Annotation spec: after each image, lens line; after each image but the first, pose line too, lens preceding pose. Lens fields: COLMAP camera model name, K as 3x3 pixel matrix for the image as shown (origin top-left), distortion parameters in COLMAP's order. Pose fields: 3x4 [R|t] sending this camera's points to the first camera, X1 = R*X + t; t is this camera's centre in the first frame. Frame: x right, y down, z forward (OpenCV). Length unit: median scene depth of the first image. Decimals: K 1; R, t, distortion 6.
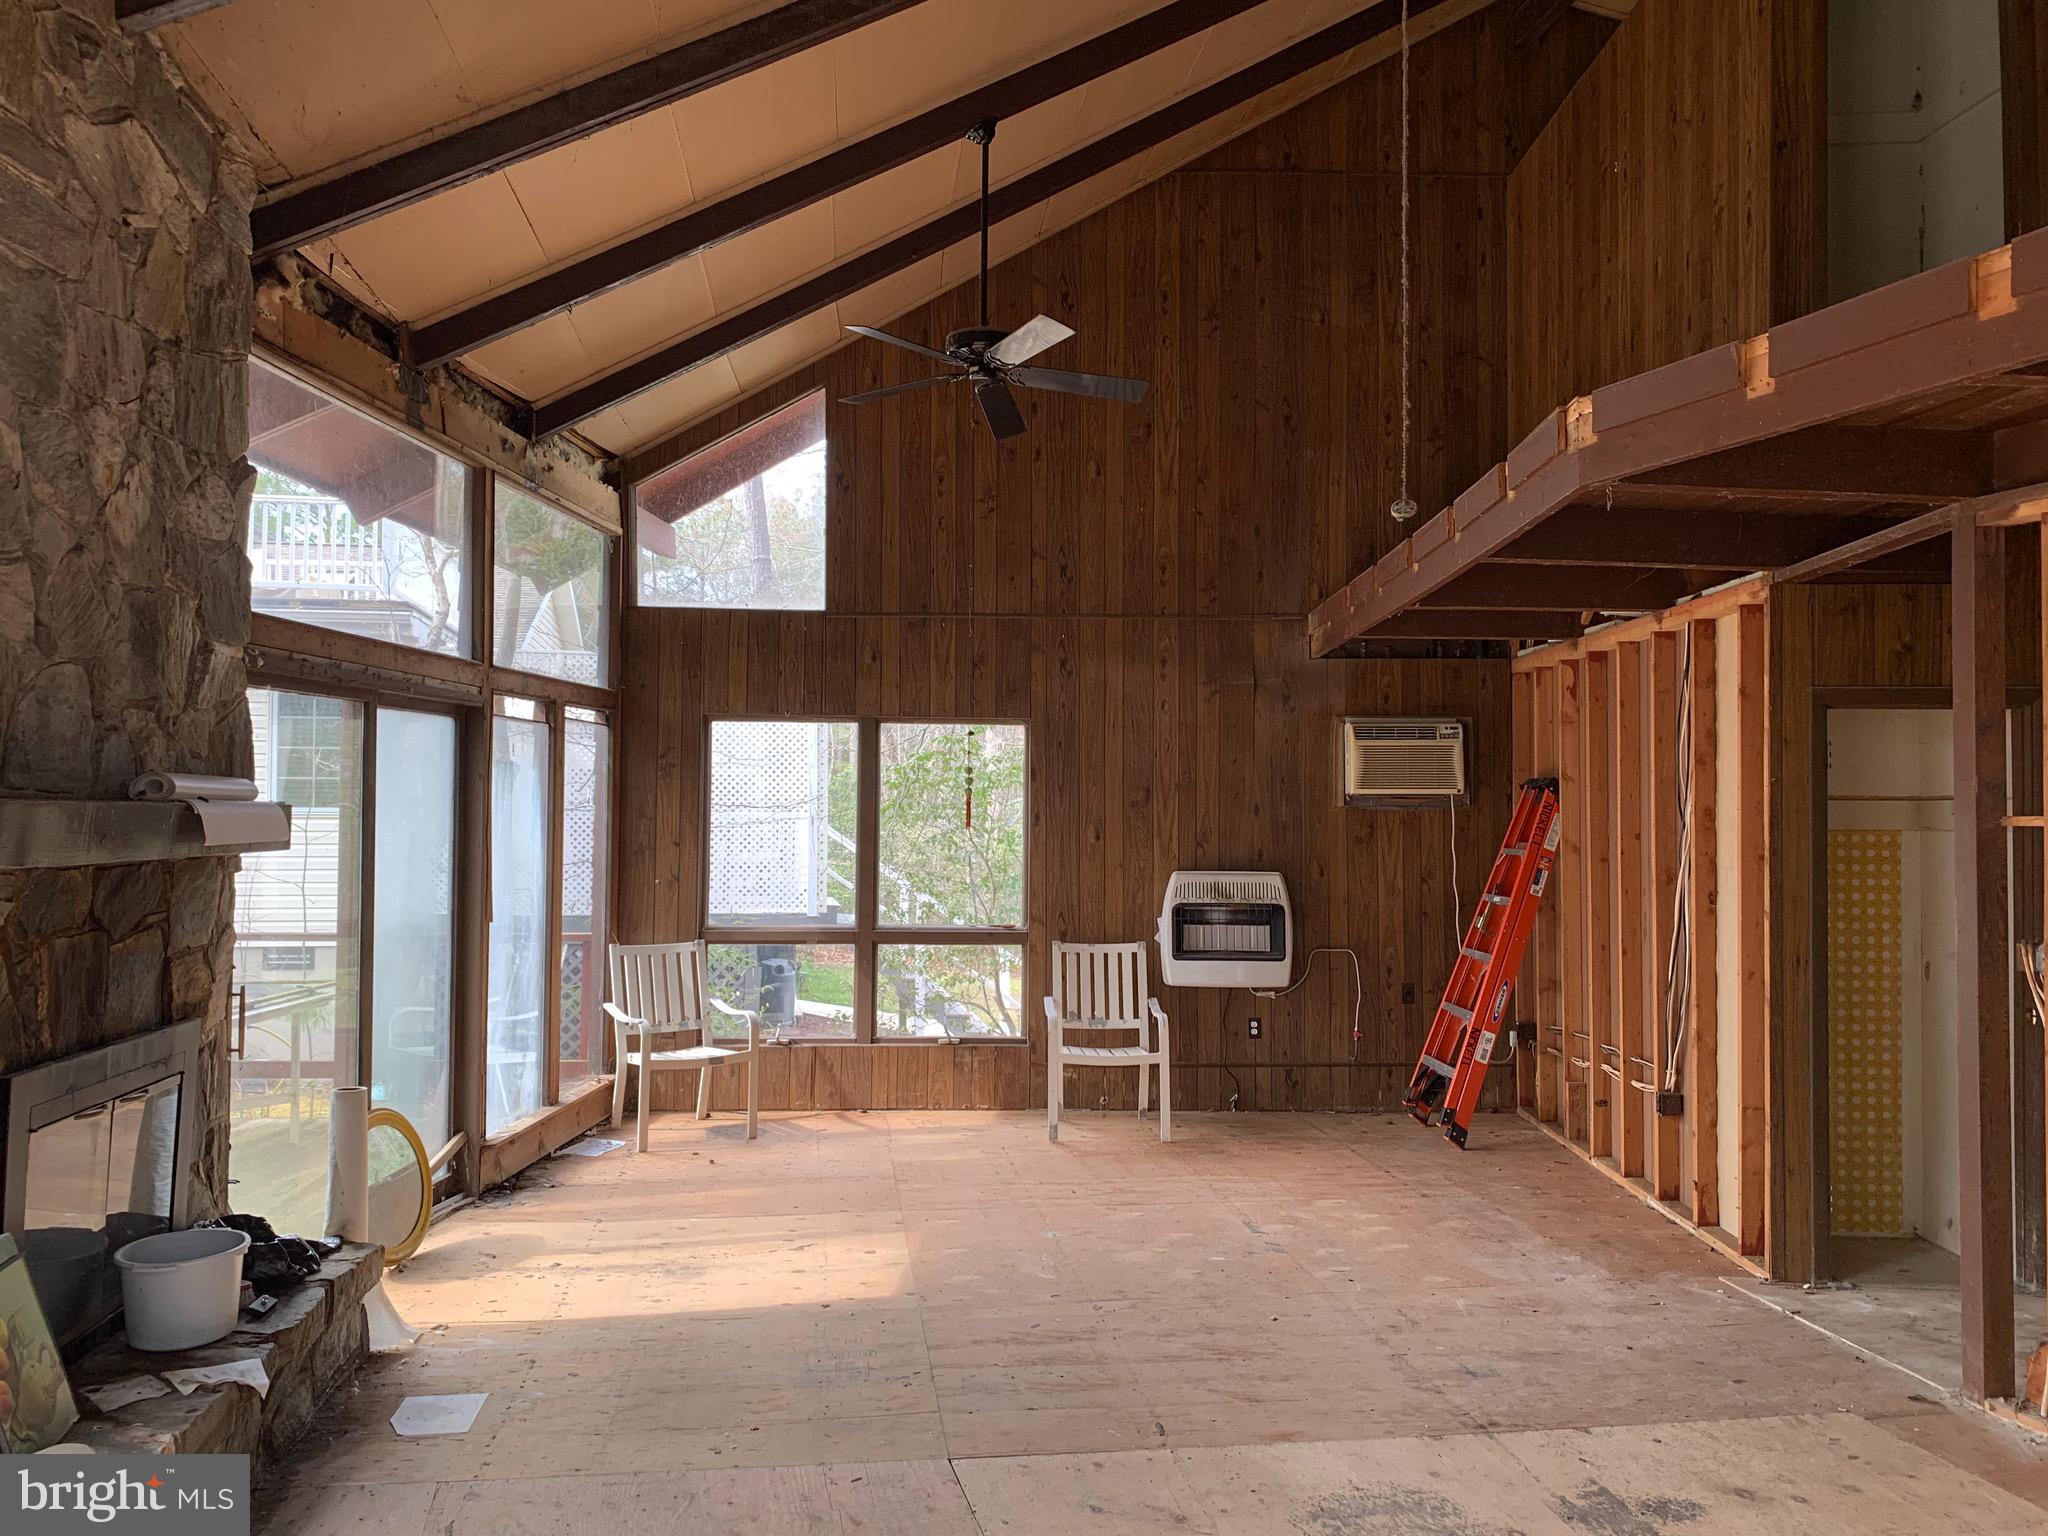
lens RADIAL K [[1551.9, 0, 1026.1], [0, 1551.9, 780.0], [0, 0, 1]] dist [0.049896, -0.064800]
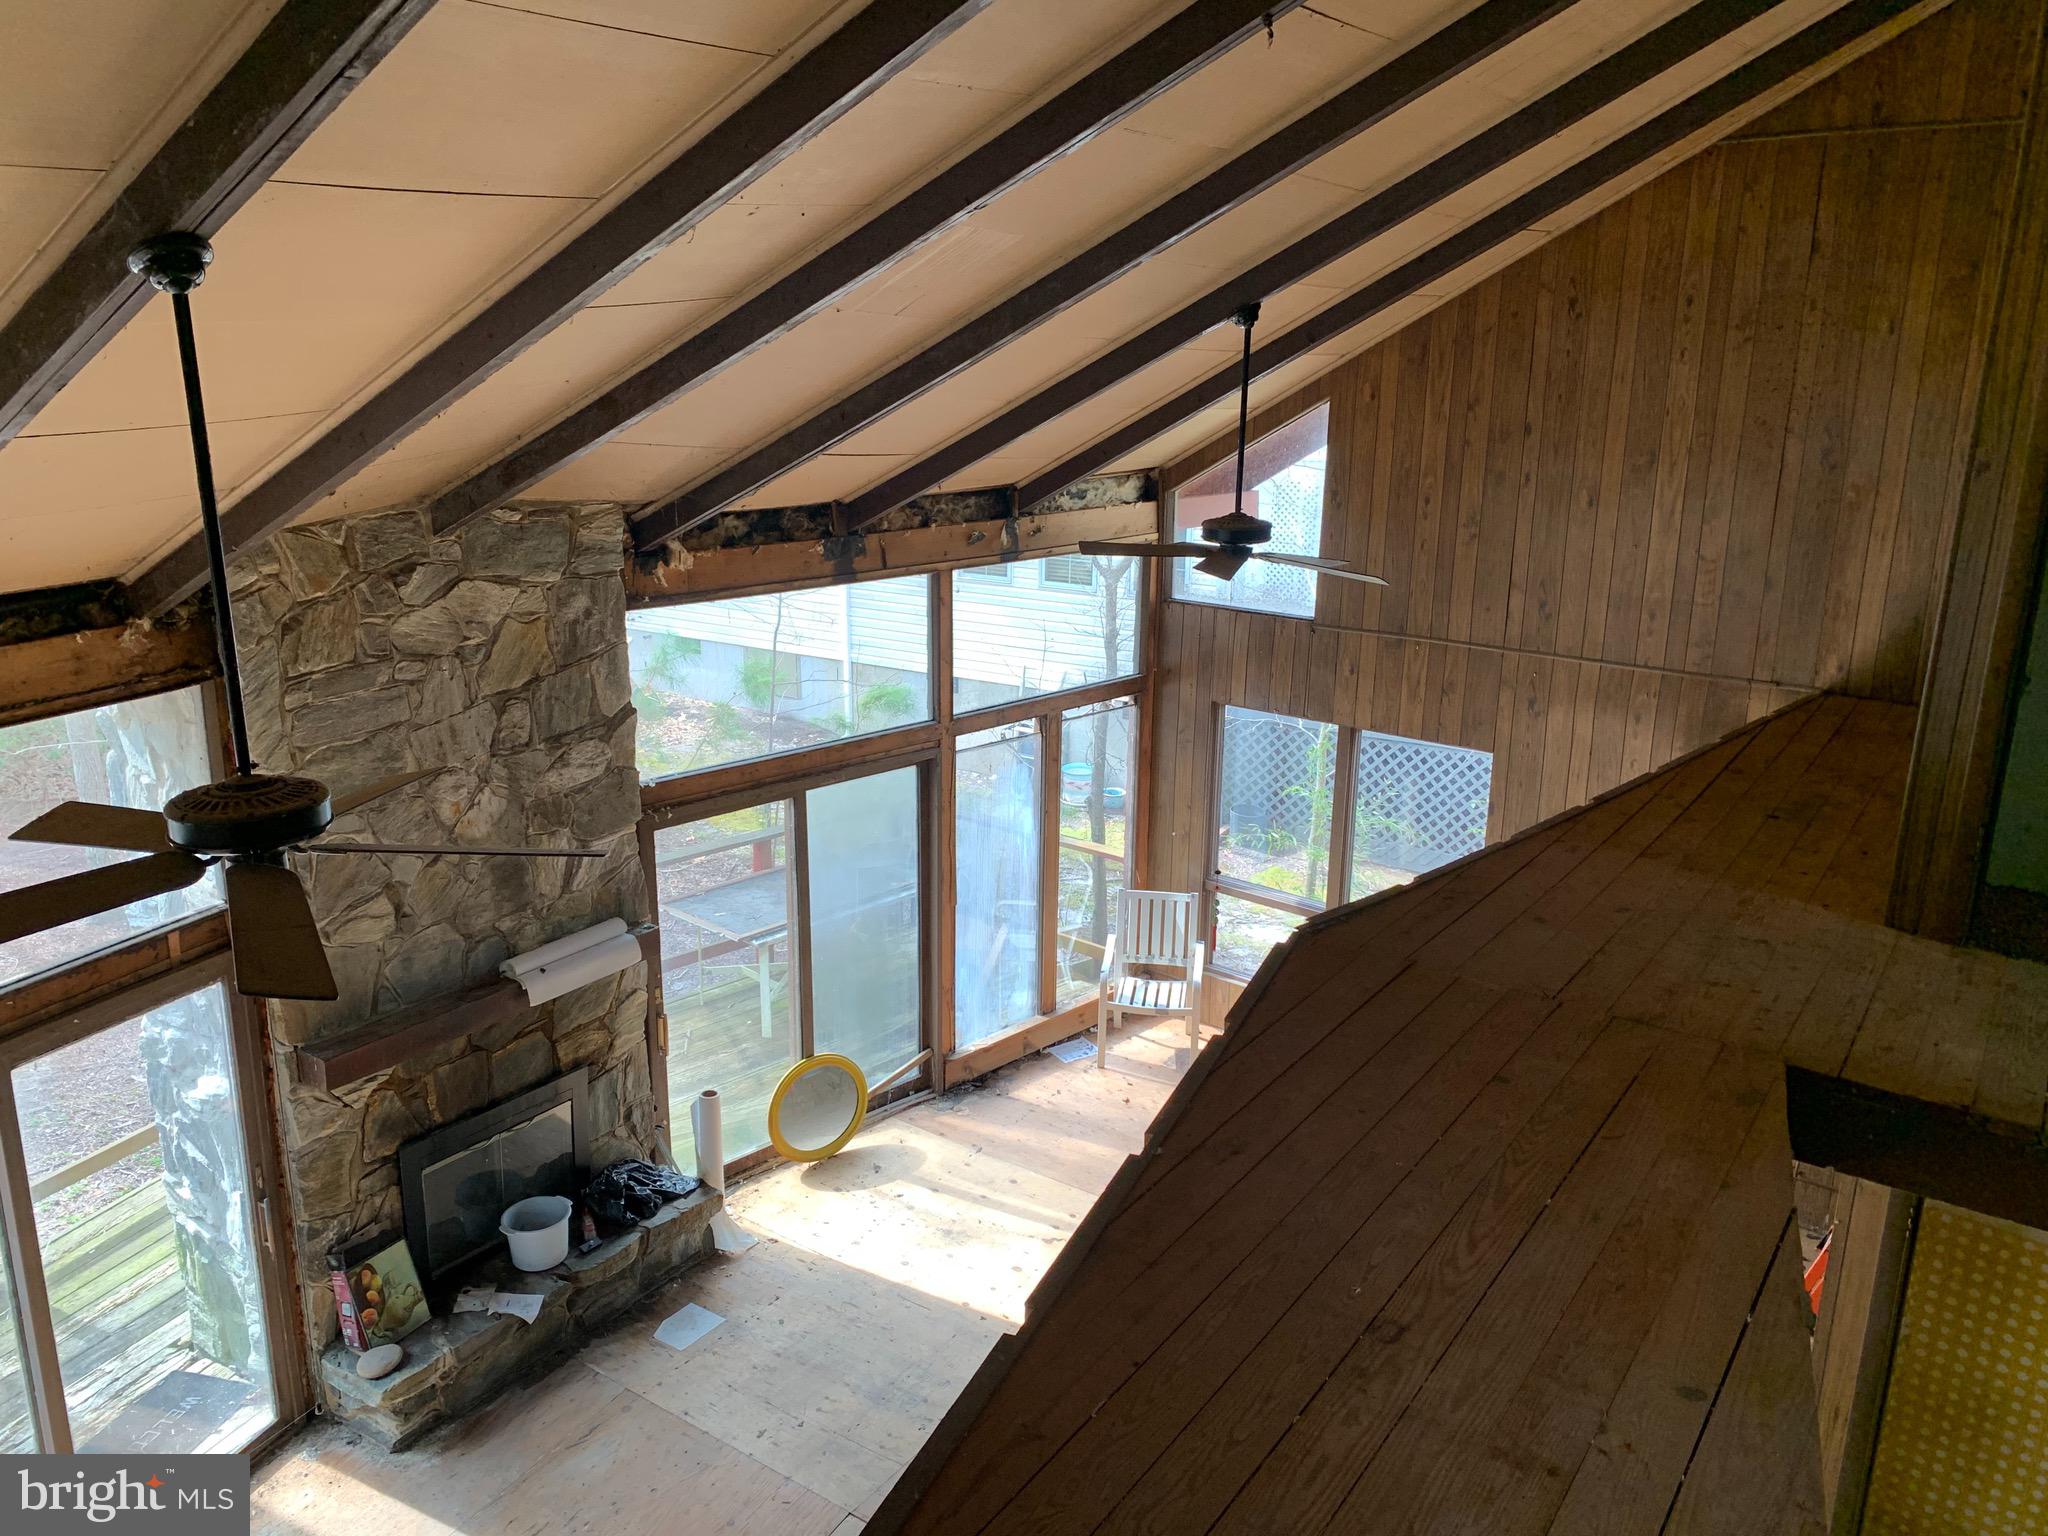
lens RADIAL K [[1551.9, 0, 1025.6], [0, 1551.9, 747.2], [0, 0, 1]] dist [0.049896, -0.064800]
pose [[0.736767, 0.180711, -0.651550, 0.428014], [0.009653, 0.960713, 0.277374, -0.320216], [0.676077, -0.210650, 0.706078, 0.102401]]
